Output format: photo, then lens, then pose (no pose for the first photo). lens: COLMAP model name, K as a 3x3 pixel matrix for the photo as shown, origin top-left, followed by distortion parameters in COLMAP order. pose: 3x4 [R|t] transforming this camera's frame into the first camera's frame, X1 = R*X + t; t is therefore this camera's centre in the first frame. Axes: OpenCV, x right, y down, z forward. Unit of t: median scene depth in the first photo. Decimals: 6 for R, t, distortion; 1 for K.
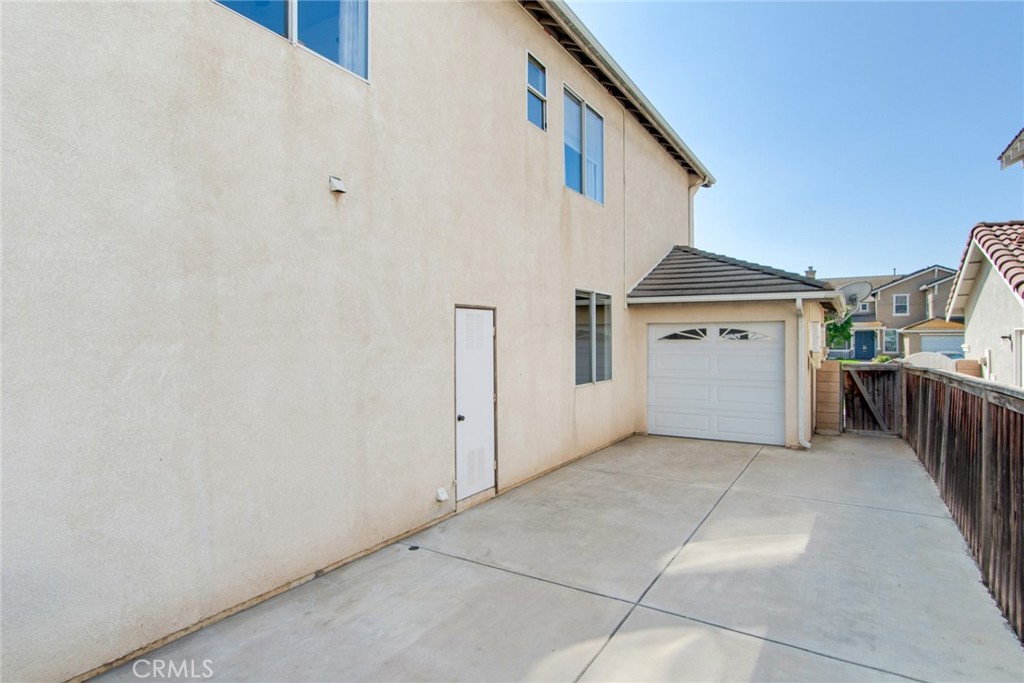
lens RADIAL K [[553.9, 0, 512.2], [0, 553.9, 340.6], [0, 0, 1]] dist [0.002620, -0.002262]
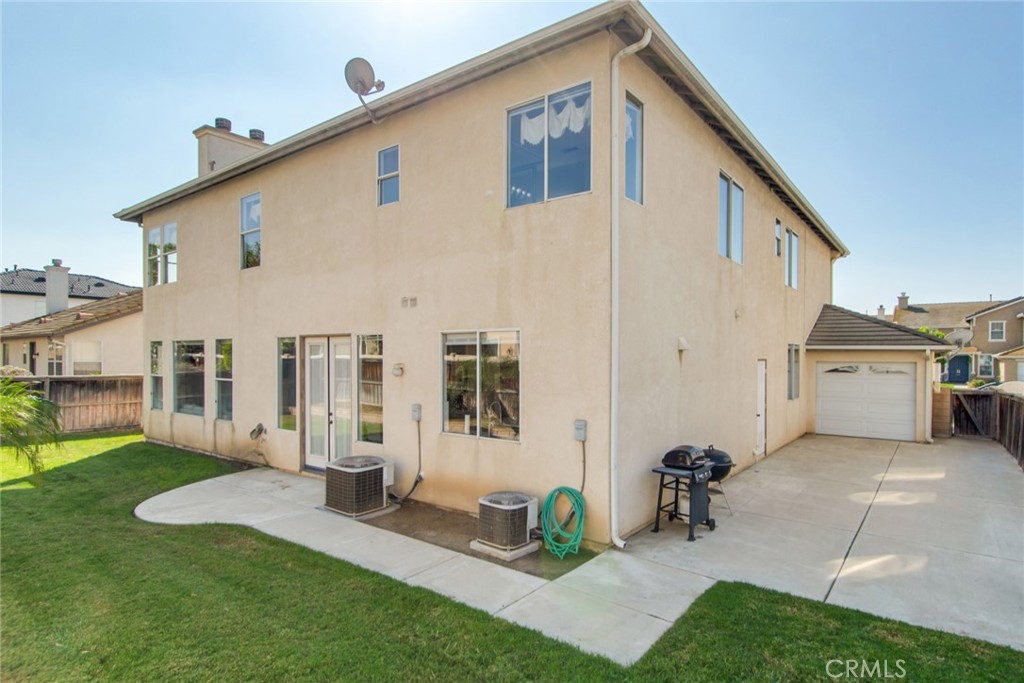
lens RADIAL K [[553.9, 0, 506.8], [0, 553.9, 362.1], [0, 0, 1]] dist [0.002620, -0.002262]
pose [[0.993694, 0.010775, -0.111611, -0.420375], [-0.009617, 0.999894, 0.010907, -0.036404], [0.111716, -0.009765, 0.993692, -0.599004]]
